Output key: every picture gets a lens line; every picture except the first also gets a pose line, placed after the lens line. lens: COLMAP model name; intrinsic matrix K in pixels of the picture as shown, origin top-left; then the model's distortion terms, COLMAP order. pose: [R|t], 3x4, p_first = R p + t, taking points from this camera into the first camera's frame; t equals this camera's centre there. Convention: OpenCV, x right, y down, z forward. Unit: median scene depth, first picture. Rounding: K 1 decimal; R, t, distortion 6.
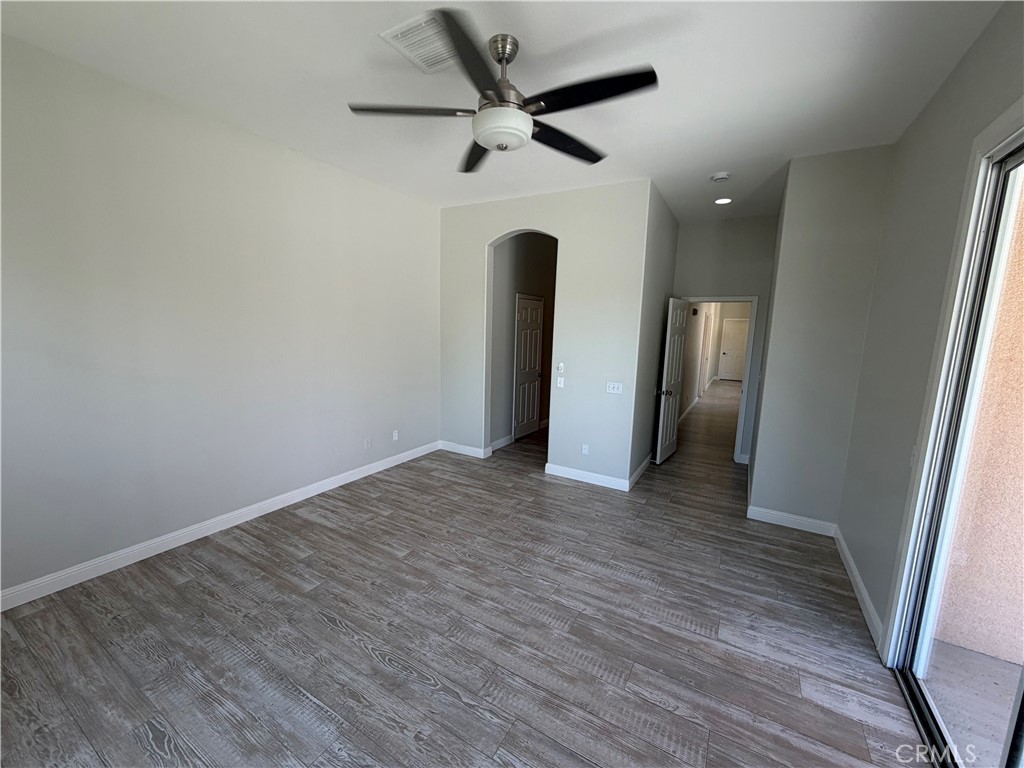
lens RADIAL K [[410.3, 0, 508.3], [0, 410.3, 385.4], [0, 0, 1]] dist [-0.002391, -0.000145]
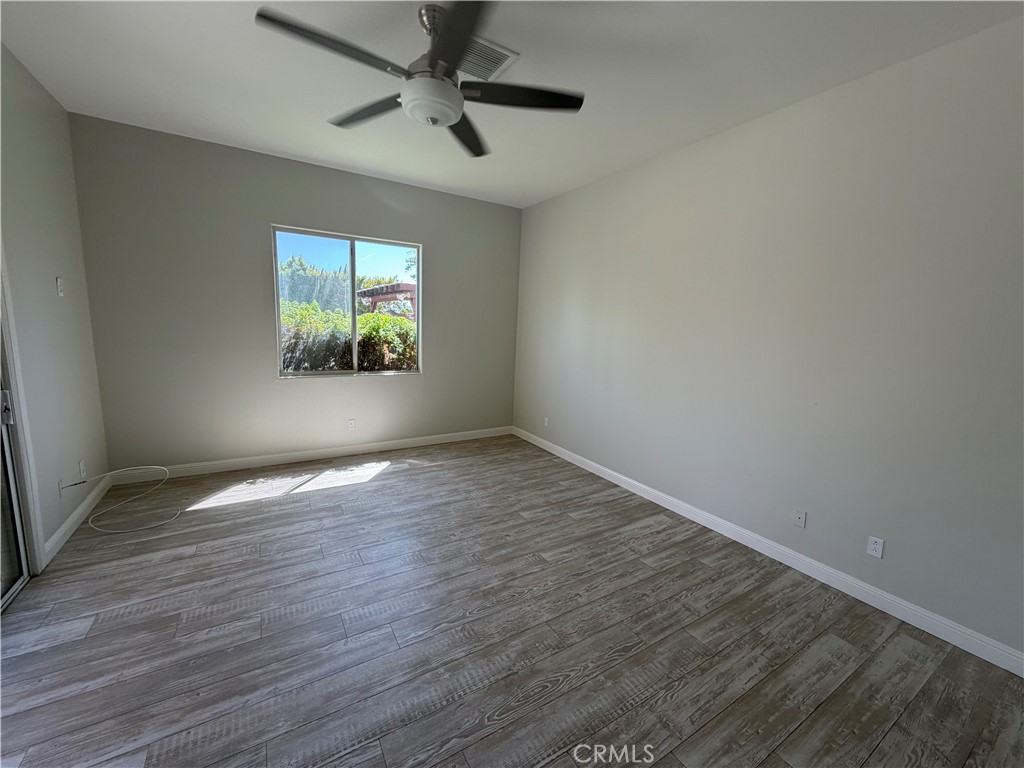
lens RADIAL K [[410.3, 0, 510.6], [0, 410.3, 384.4], [0, 0, 1]] dist [-0.002391, -0.000145]
pose [[-0.471177, 0.081775, -0.878240, 0.608730], [-0.181679, 0.965345, 0.187356, -0.140976], [0.863125, 0.247836, -0.439991, 1.308668]]
